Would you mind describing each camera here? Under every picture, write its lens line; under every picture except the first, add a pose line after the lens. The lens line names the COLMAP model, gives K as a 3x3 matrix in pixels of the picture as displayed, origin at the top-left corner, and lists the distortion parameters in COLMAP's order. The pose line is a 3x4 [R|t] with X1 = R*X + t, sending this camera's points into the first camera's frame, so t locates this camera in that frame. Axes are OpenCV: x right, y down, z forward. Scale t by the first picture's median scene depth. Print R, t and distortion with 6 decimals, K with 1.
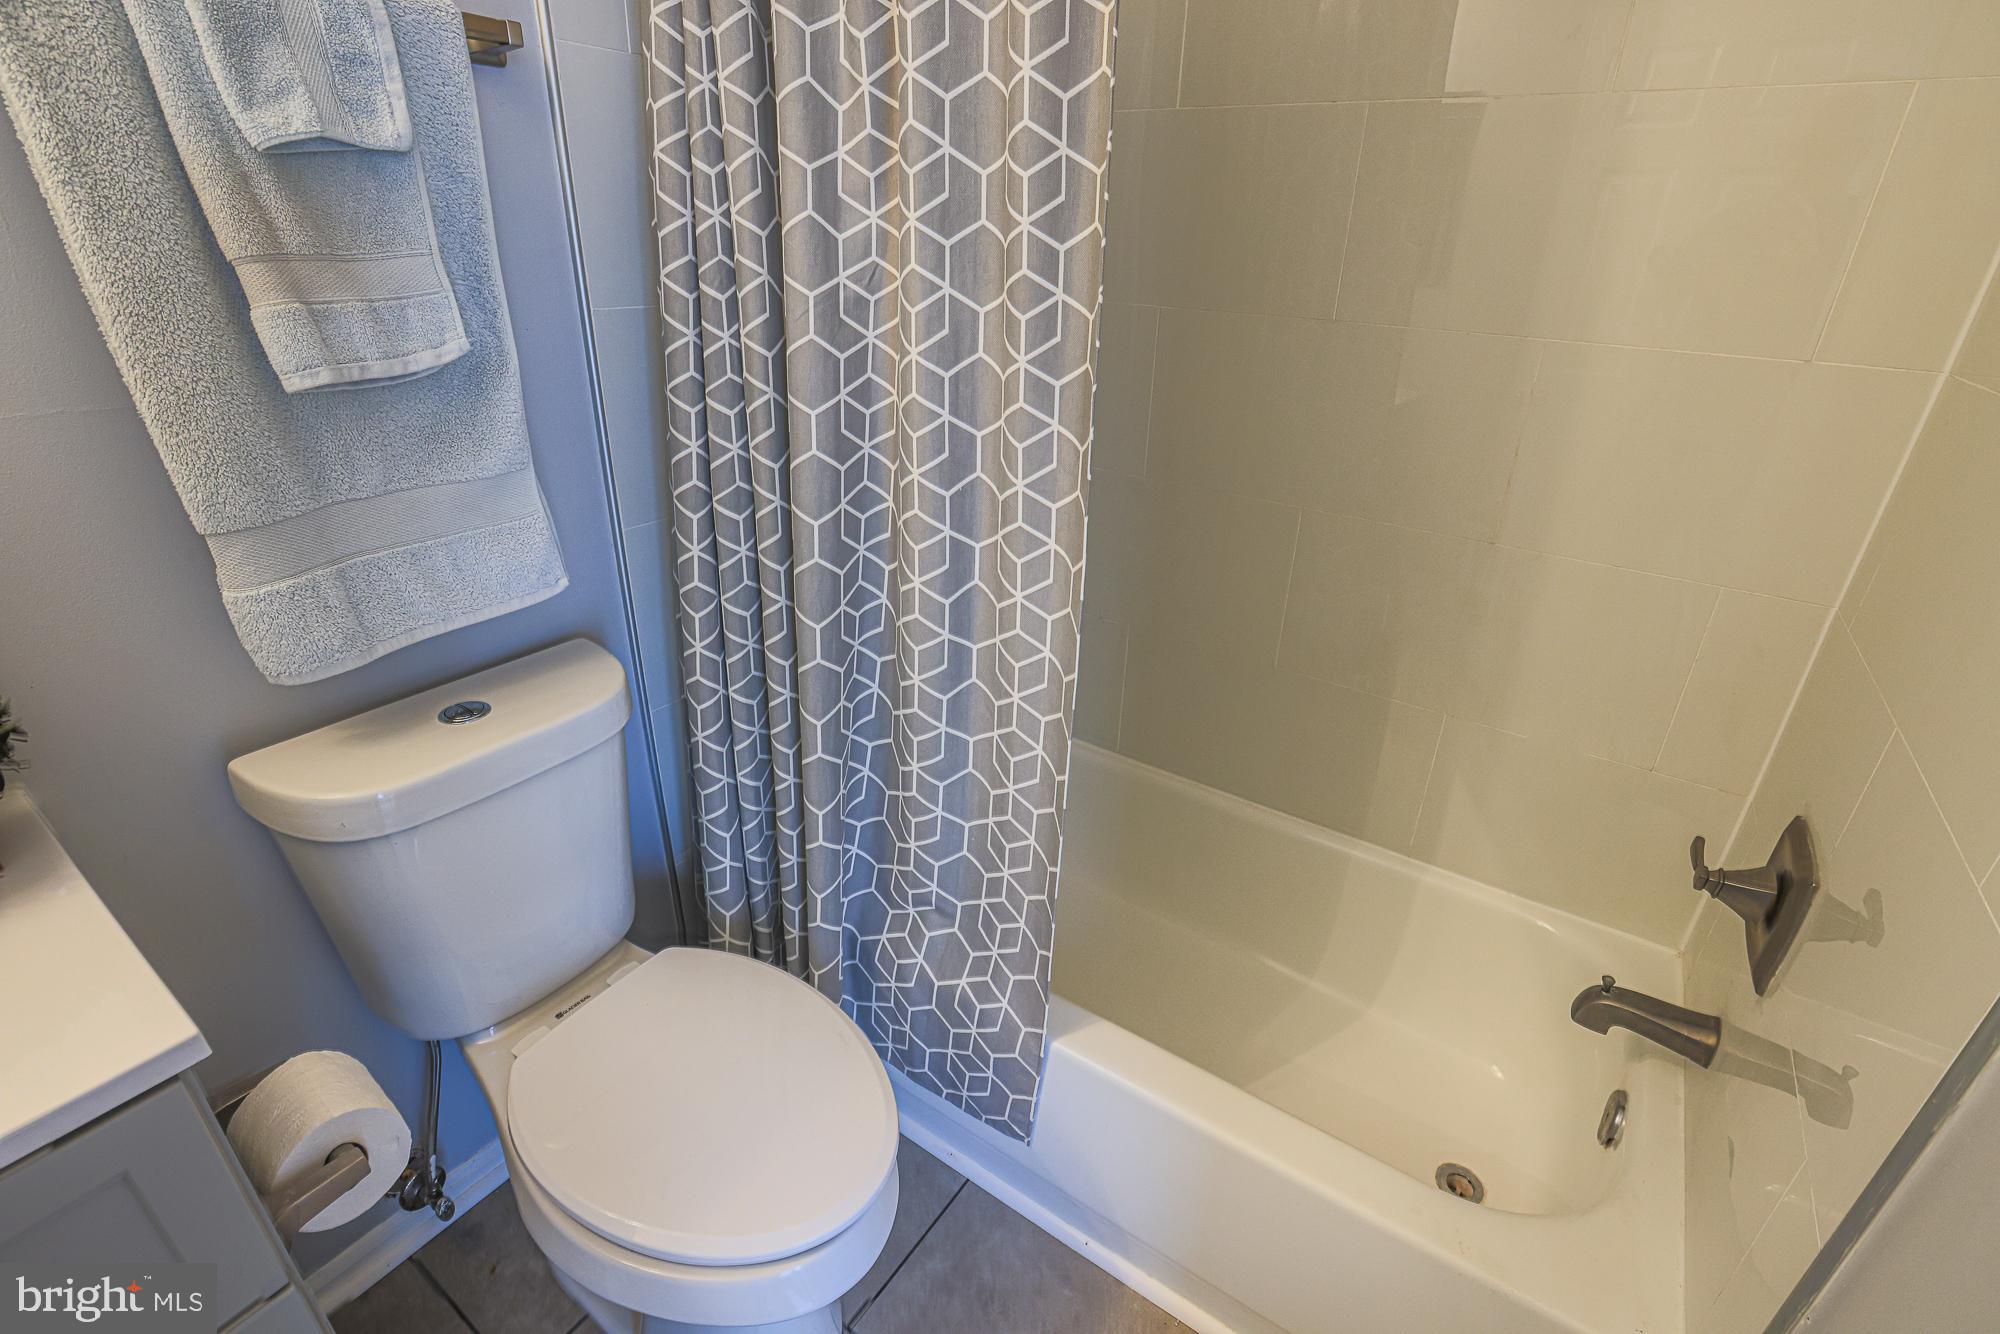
lens RADIAL K [[907.8, 0, 1003.4], [0, 907.8, 644.0], [0, 0, 1]] dist [-0.057490, 0.018589]
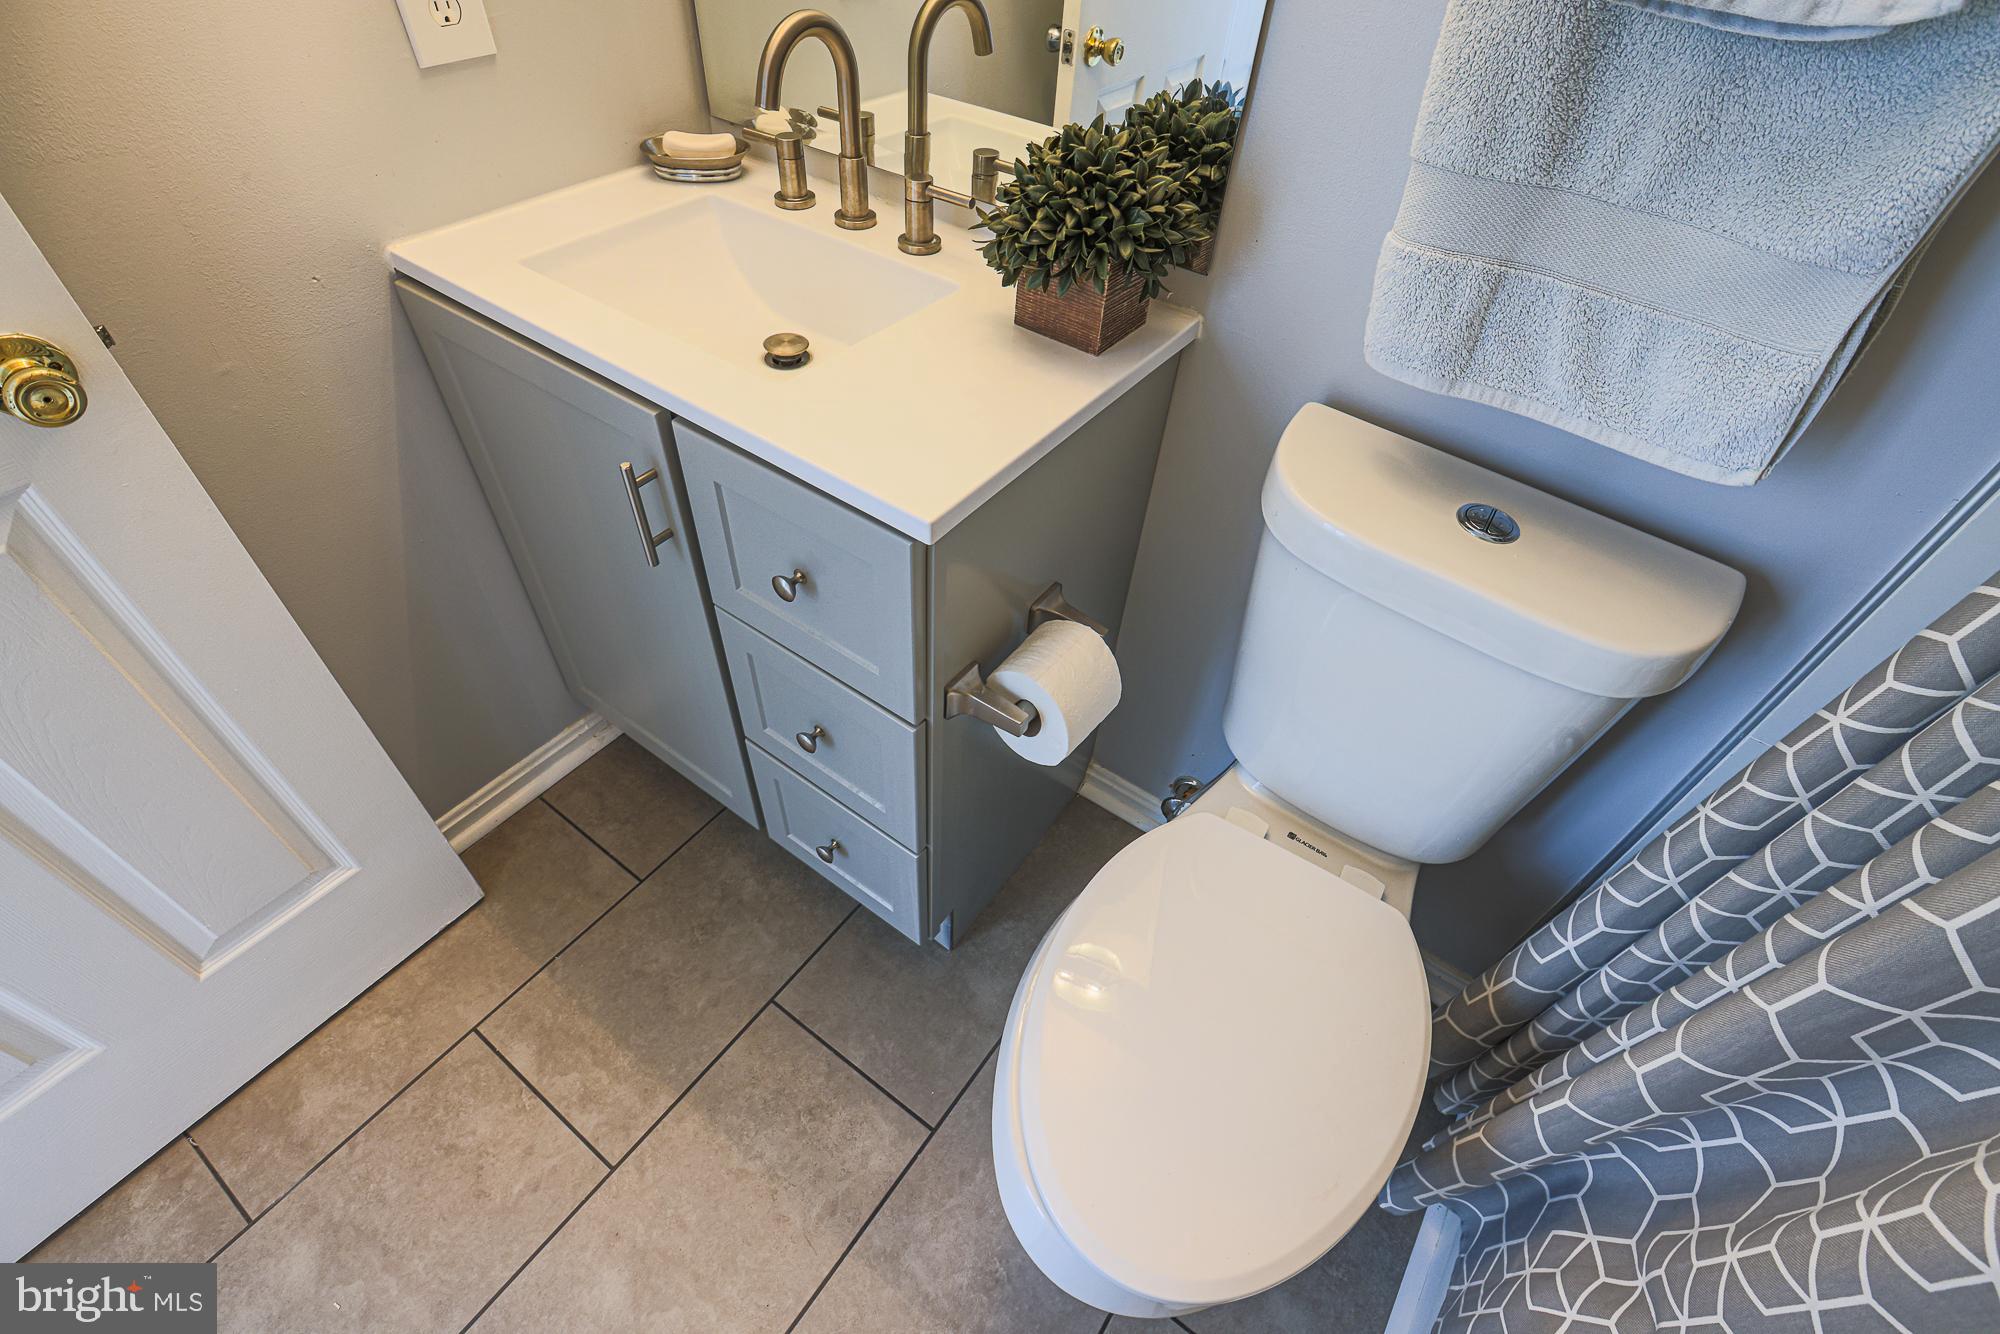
lens RADIAL K [[907.8, 0, 992.8], [0, 907.8, 655.5], [0, 0, 1]] dist [-0.057490, 0.018589]
pose [[-0.020066, 0.699416, -0.714433, 0.027790], [-0.468120, 0.624838, 0.624852, -0.126962], [0.883437, 0.346979, 0.314873, 0.410576]]
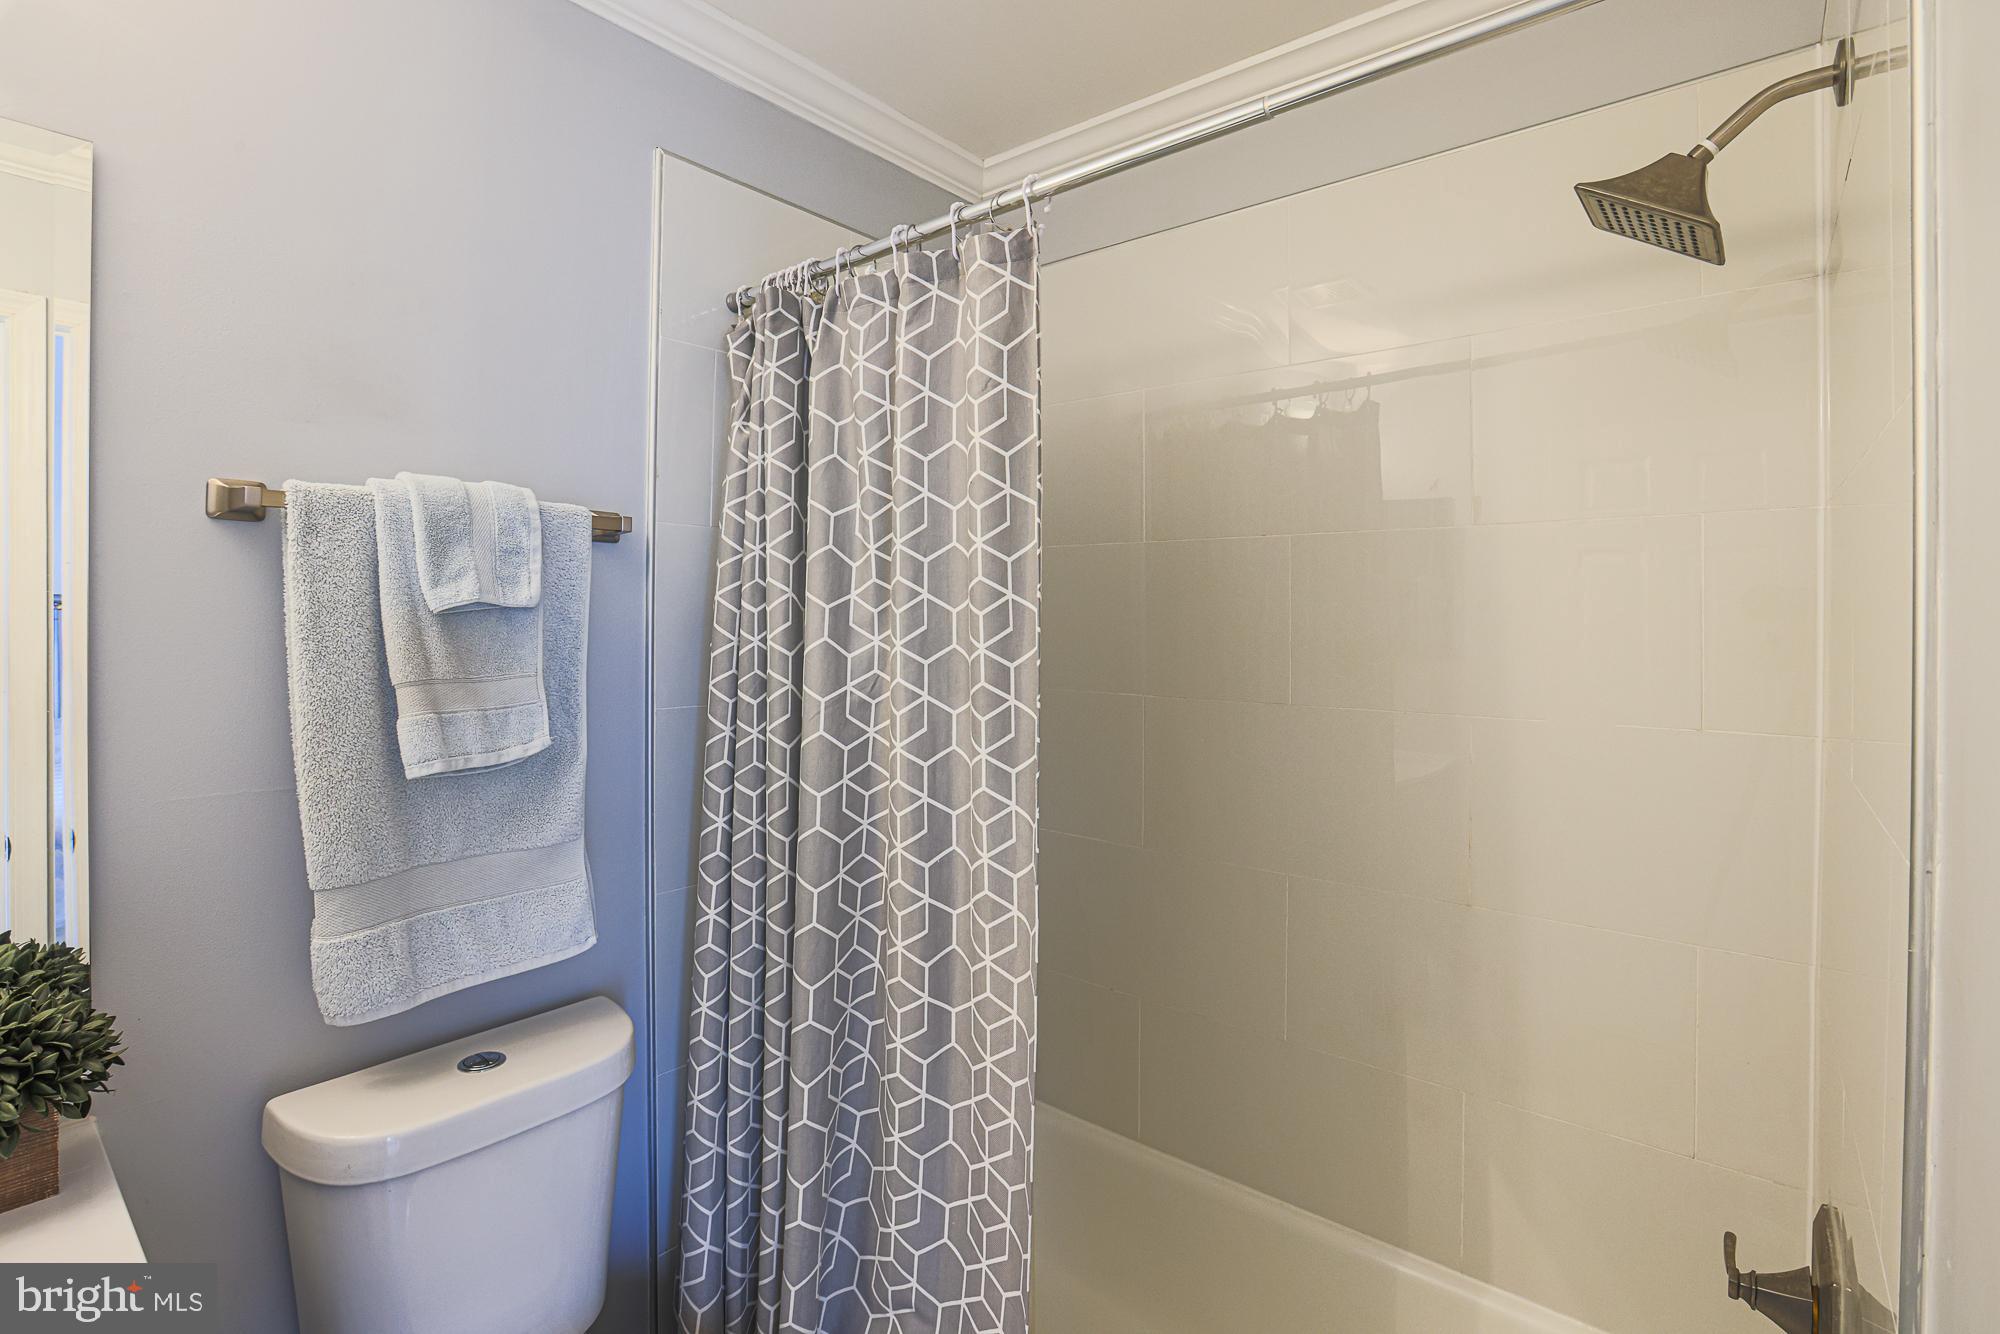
lens RADIAL K [[907.8, 0, 991.2], [0, 907.8, 599.9], [0, 0, 1]] dist [-0.057490, 0.018589]
pose [[0.996267, -0.027487, -0.081831, 0.119728], [-0.010540, 0.902123, -0.431351, 0.024156], [0.085678, 0.430603, 0.898465, -0.162810]]
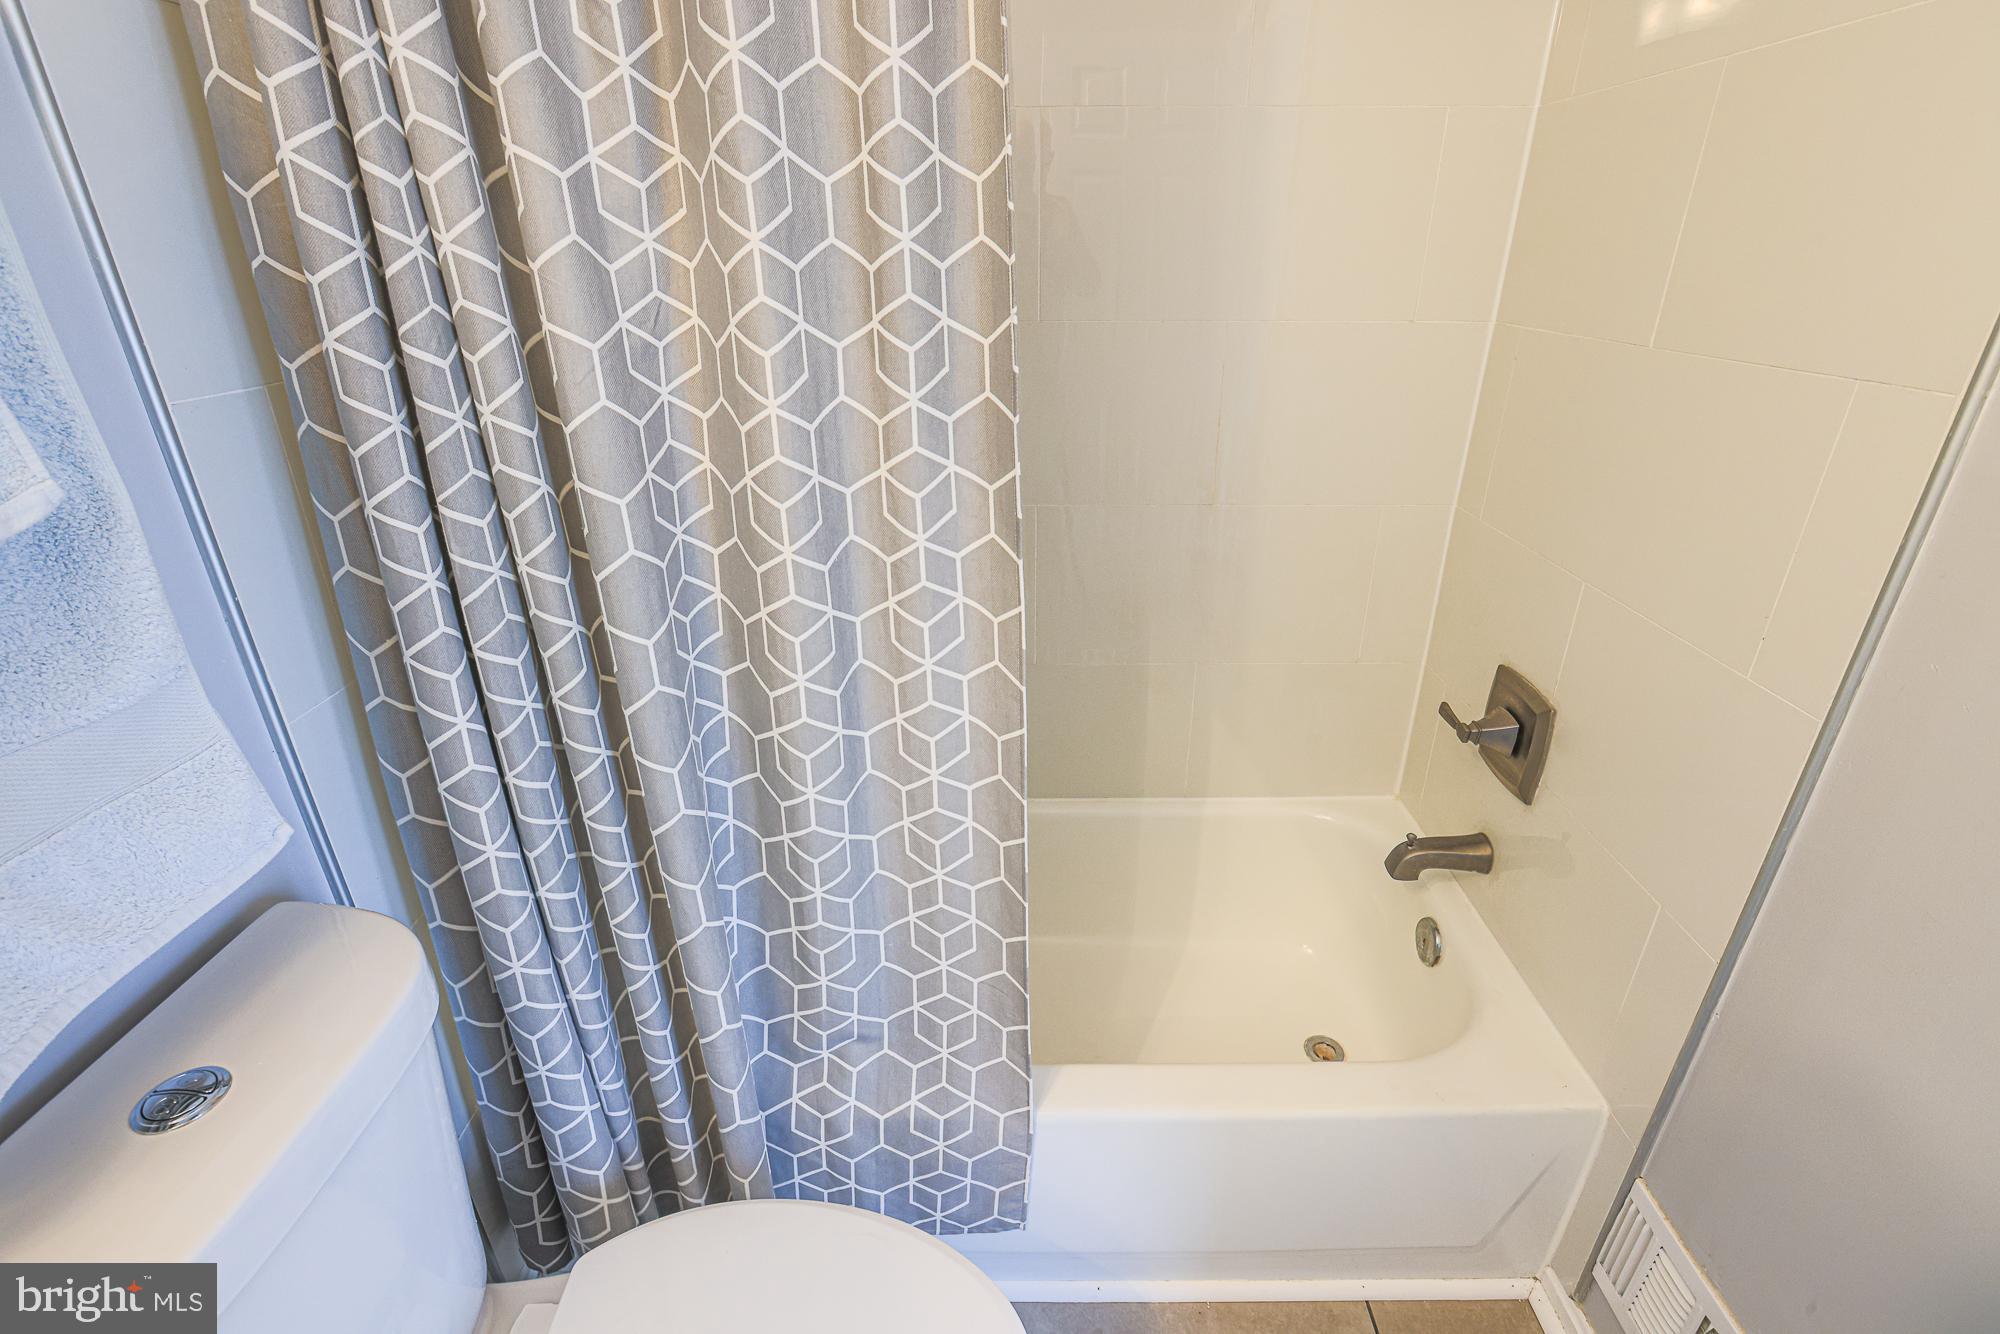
lens RADIAL K [[907.8, 0, 1008.5], [0, 907.8, 651.3], [0, 0, 1]] dist [-0.057490, 0.018589]
pose [[0.829044, -0.259267, 0.495447, -0.345370], [0.258976, 0.963290, 0.070738, -0.104777], [-0.495599, 0.069664, 0.865753, 0.198062]]
